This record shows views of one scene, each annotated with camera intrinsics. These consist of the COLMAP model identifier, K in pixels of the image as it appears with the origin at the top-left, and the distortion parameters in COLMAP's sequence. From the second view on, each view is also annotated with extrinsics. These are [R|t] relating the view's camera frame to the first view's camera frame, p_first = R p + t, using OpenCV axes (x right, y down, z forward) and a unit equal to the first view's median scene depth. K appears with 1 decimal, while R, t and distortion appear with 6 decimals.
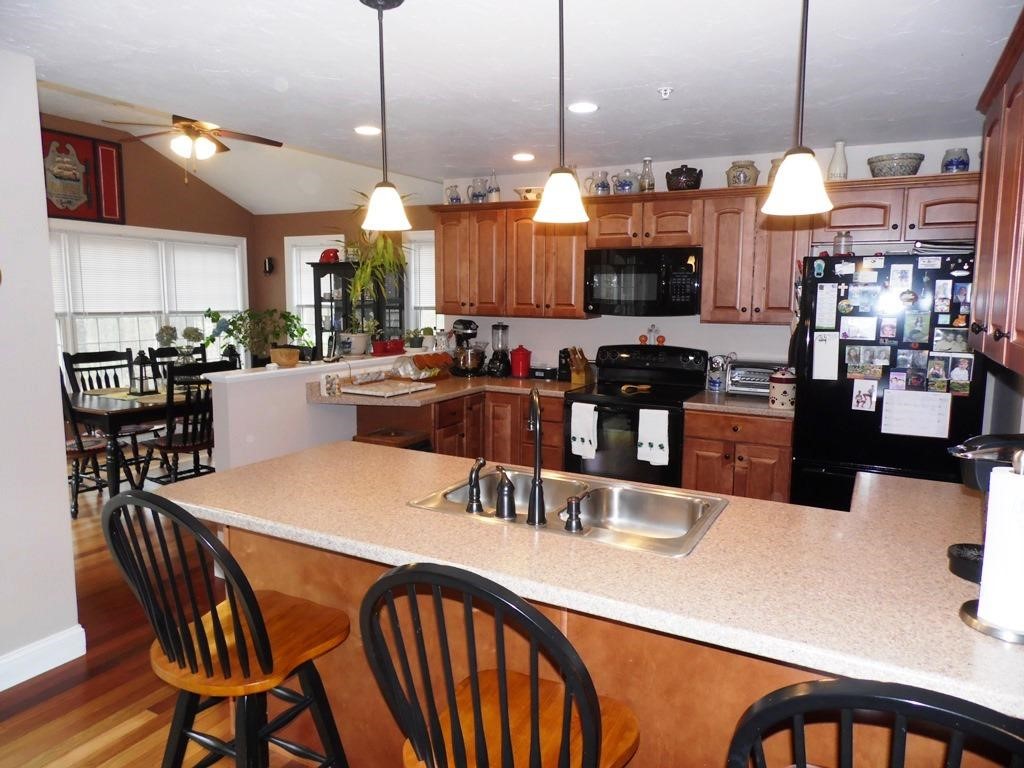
lens RADIAL K [[689.8, 0, 512.0], [0, 689.8, 384.0], [0, 0, 1]] dist [0.009893, 0.000533]
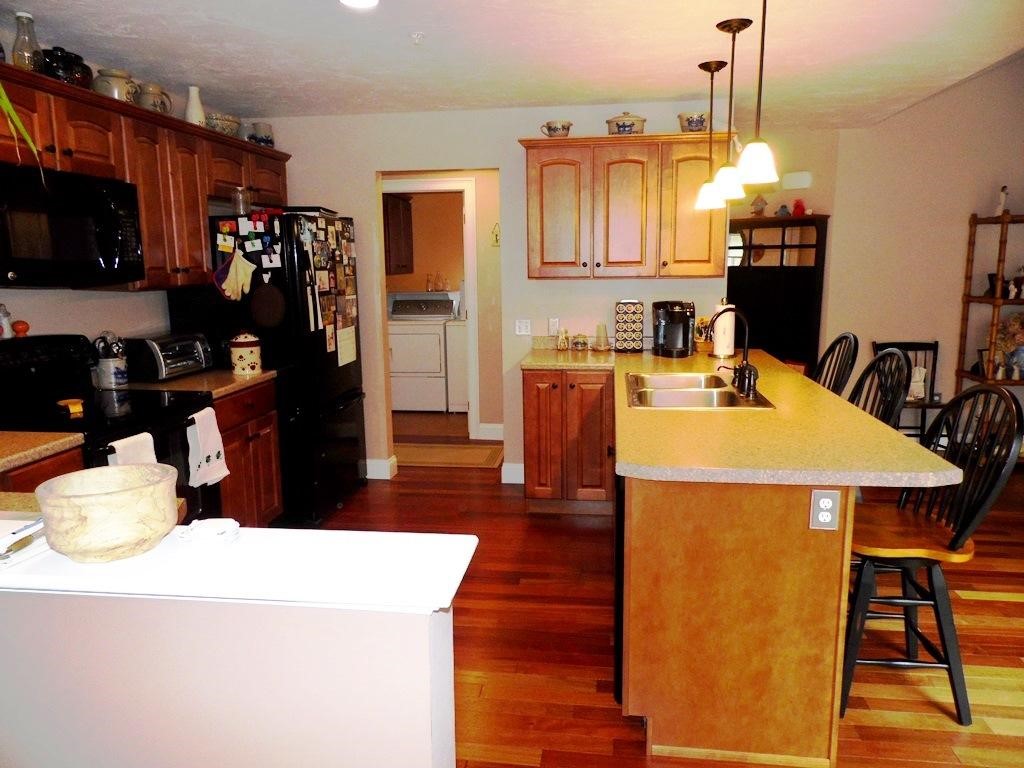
lens RADIAL K [[689.8, 0, 512.0], [0, 689.8, 384.0], [0, 0, 1]] dist [0.009893, 0.000533]
pose [[-0.345887, -0.172399, 0.922302, -0.503801], [0.131379, 0.964392, 0.229538, -0.100441], [-0.929033, 0.200565, -0.310921, 0.810775]]
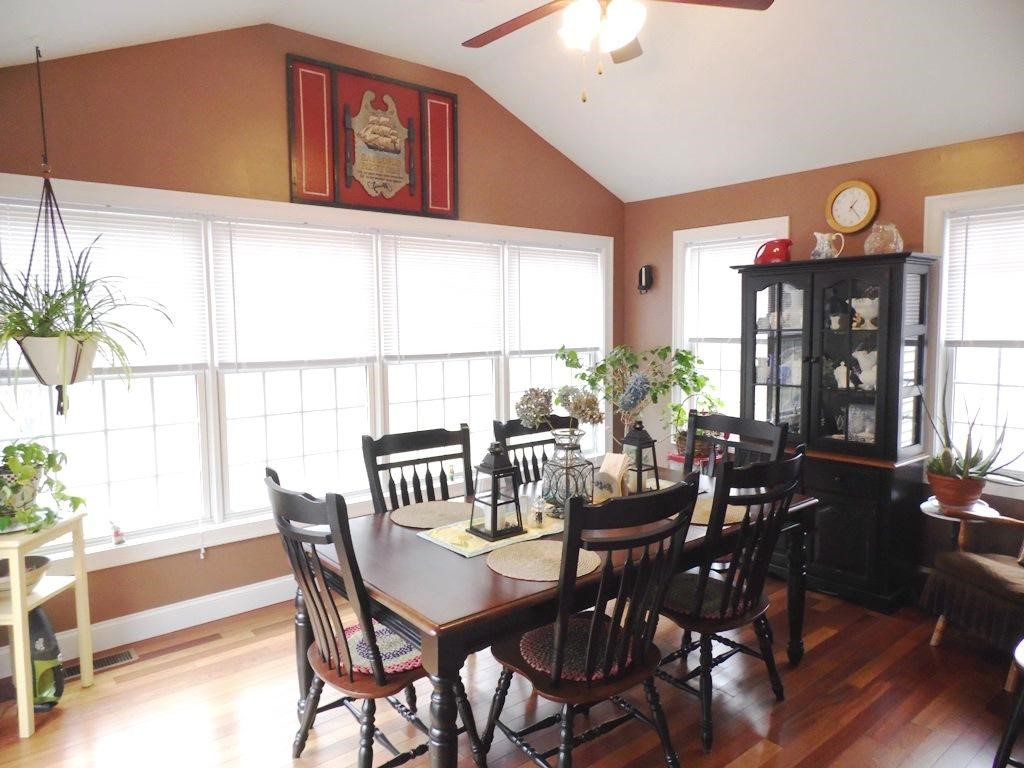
lens RADIAL K [[689.8, 0, 512.0], [0, 689.8, 384.0], [0, 0, 1]] dist [0.009893, 0.000533]
pose [[0.924244, 0.016176, -0.381461, -0.275929], [-0.029317, 0.999159, -0.028664, -0.062062], [0.380676, 0.037676, 0.923941, 0.449117]]
